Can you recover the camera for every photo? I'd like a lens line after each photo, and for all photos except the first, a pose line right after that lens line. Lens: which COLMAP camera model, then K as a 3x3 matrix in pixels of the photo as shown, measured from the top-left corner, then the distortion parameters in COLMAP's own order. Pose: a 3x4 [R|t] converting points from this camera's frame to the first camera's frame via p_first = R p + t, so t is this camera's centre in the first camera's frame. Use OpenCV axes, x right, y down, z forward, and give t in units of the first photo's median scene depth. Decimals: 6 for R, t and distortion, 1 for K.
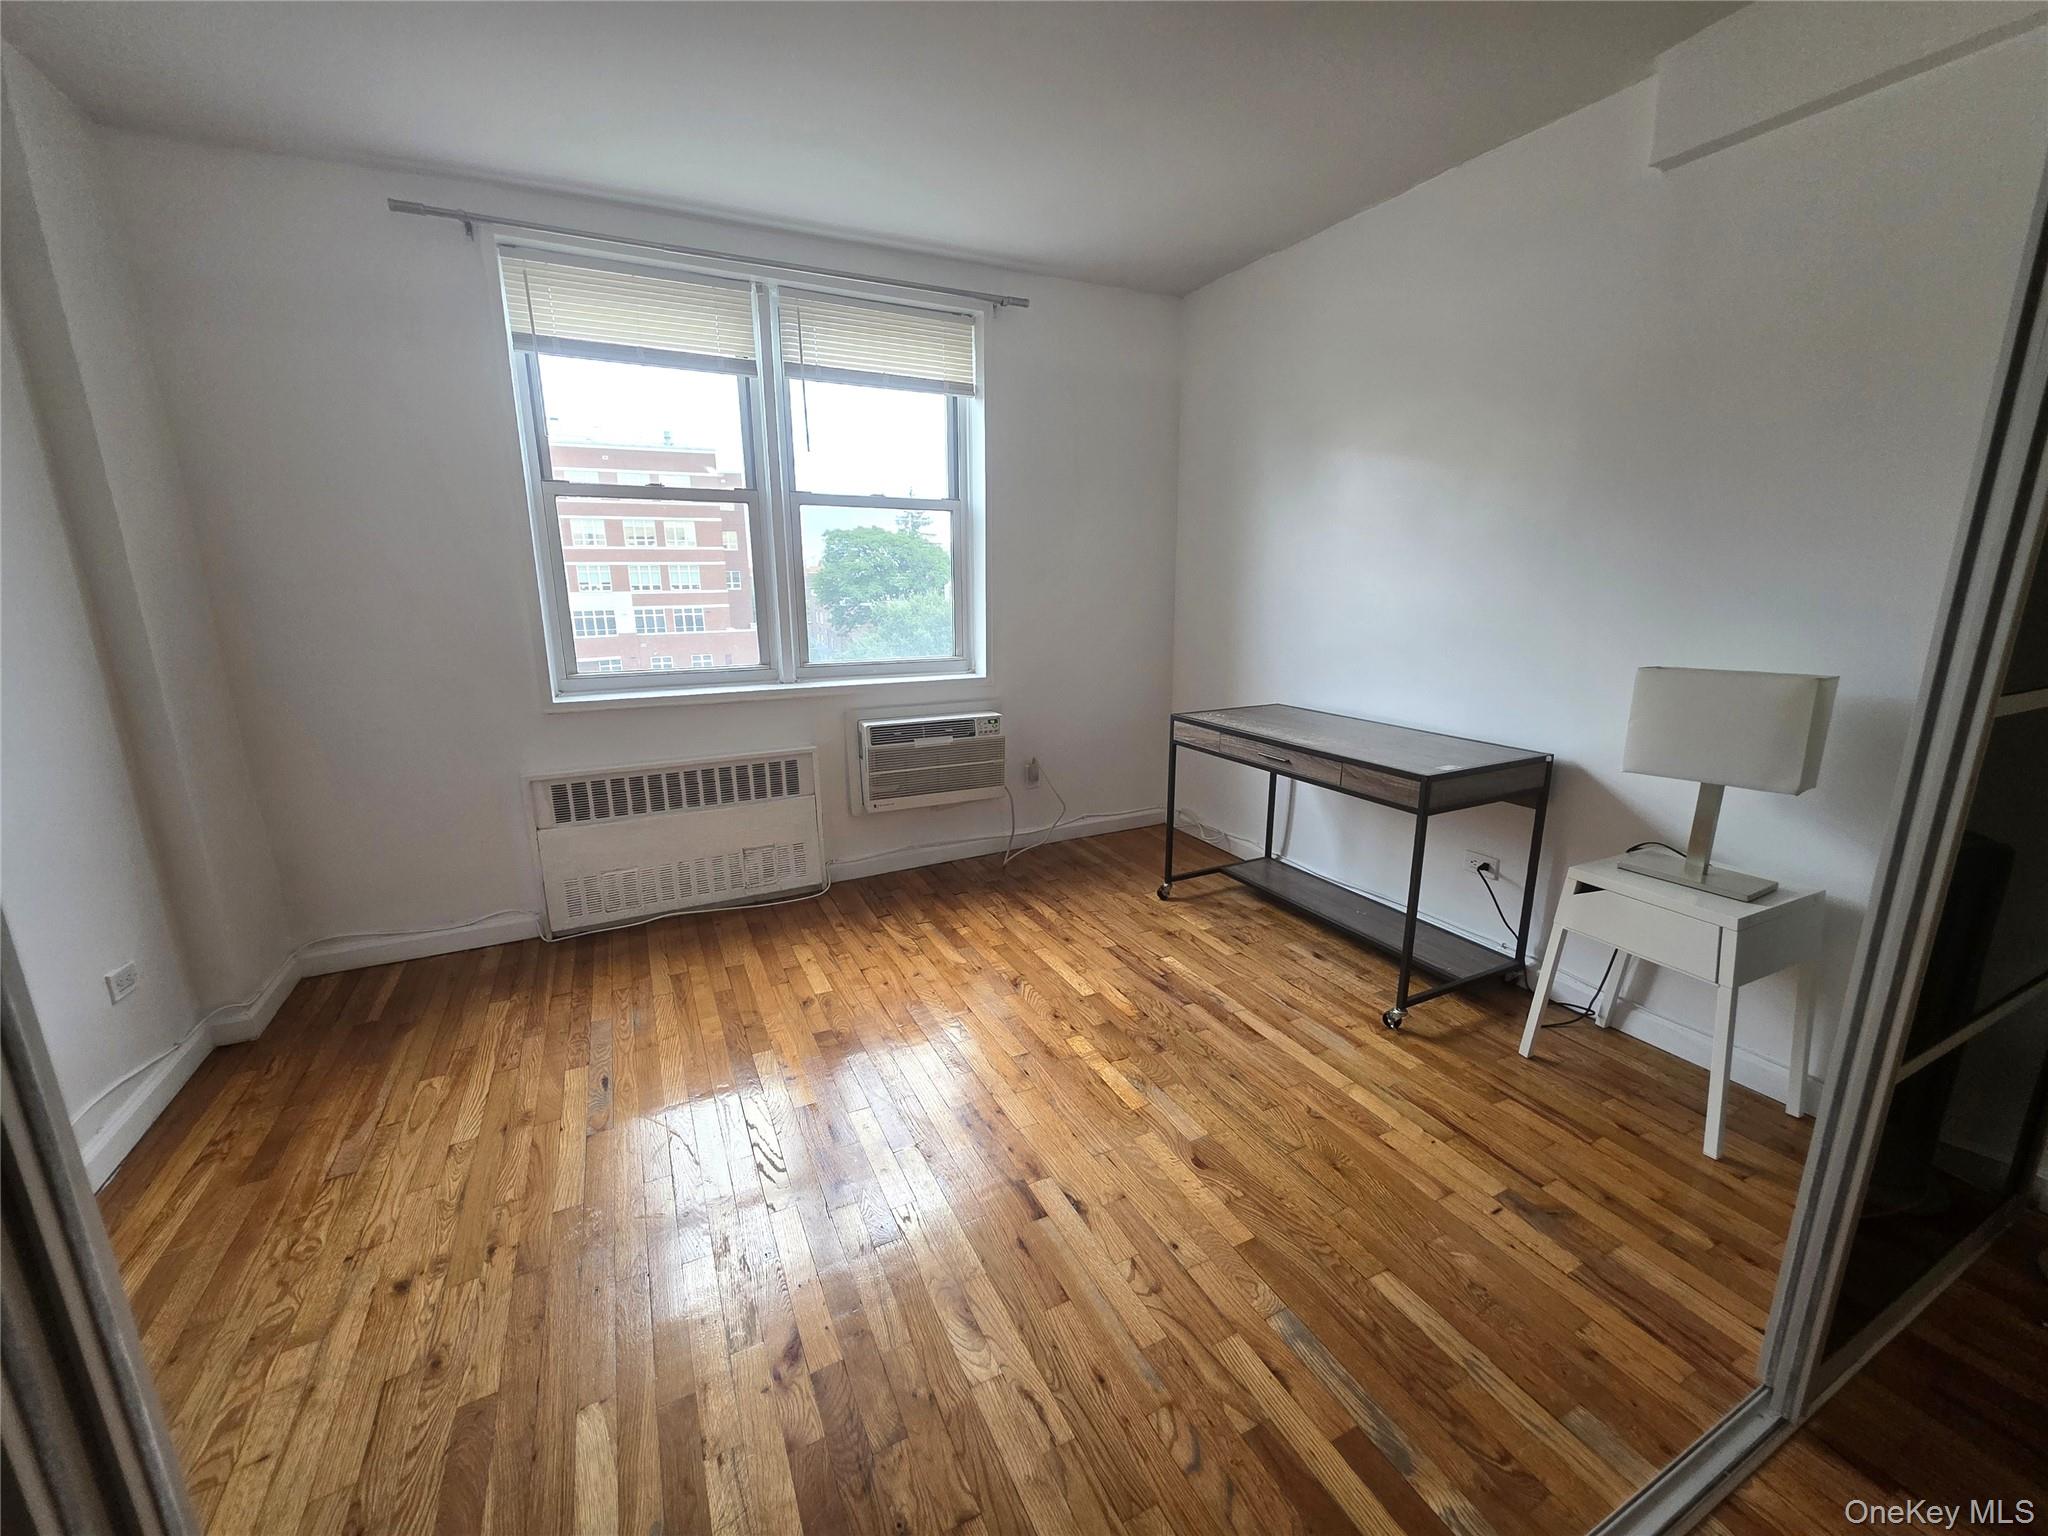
lens RADIAL K [[815.9, 0, 1024.0], [0, 815.9, 768.0], [0, 0, 1]] dist [-0.000125, 0.000138]
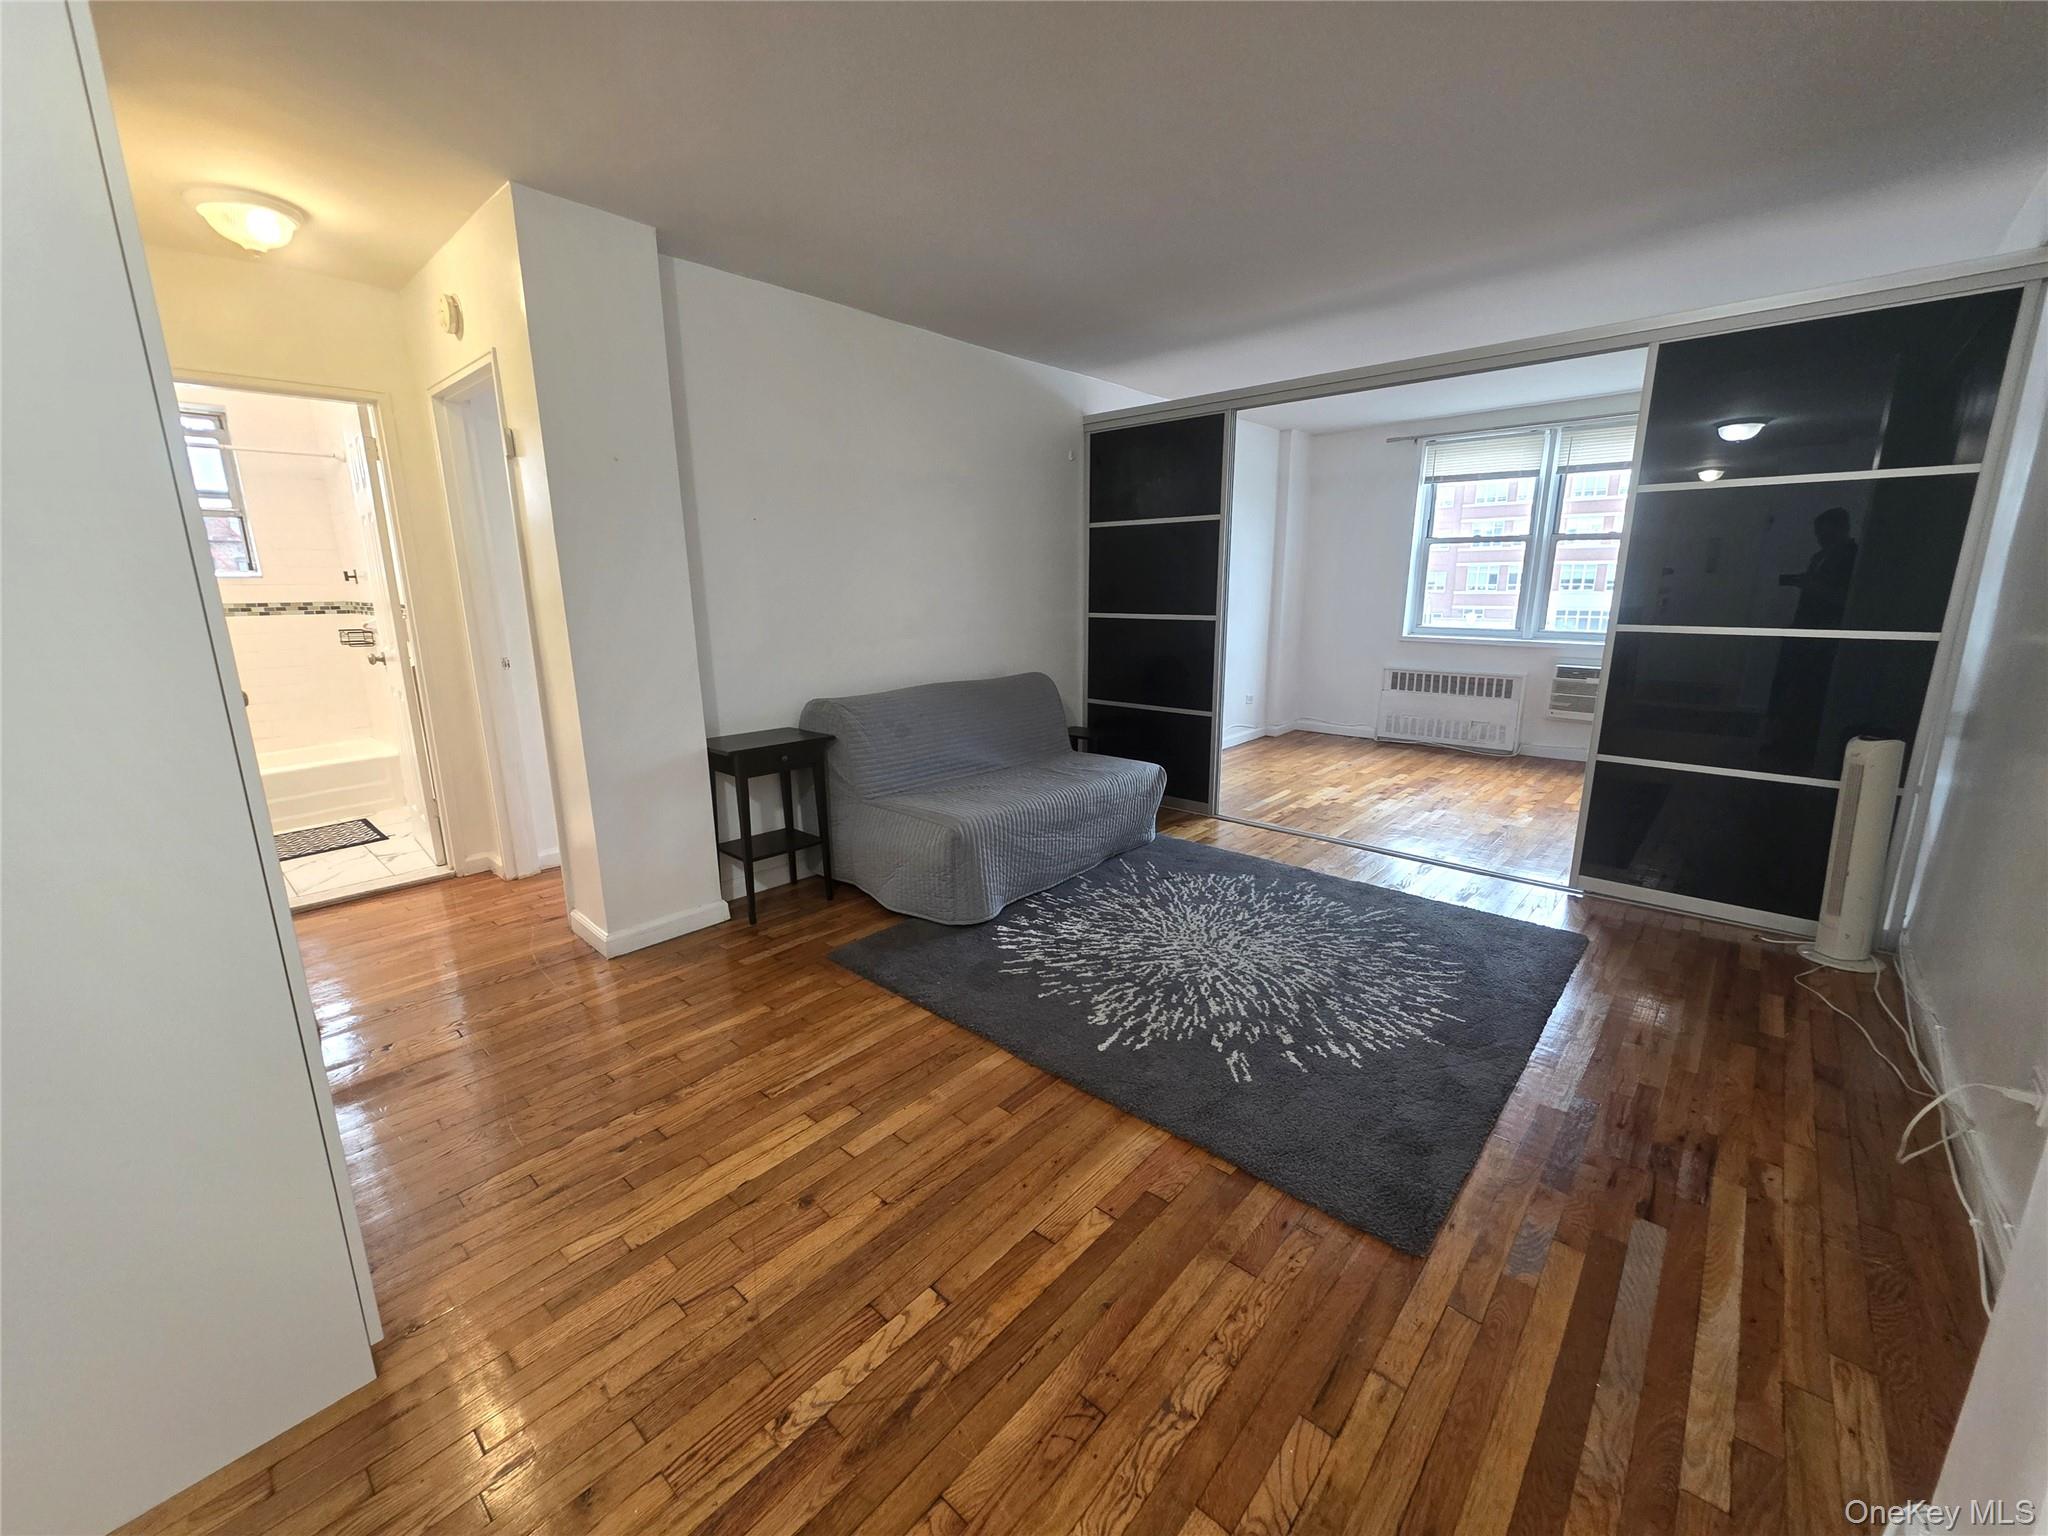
lens RADIAL K [[819.1, 0, 1024.0], [0, 819.1, 768.0], [0, 0, 1]] dist [-0.001648, -0.000076]
pose [[0.370328, 0.206551, -0.905646, 1.072450], [-0.217373, 0.967164, 0.131695, 0.186416], [0.903109, 0.148092, 0.403066, -0.748810]]
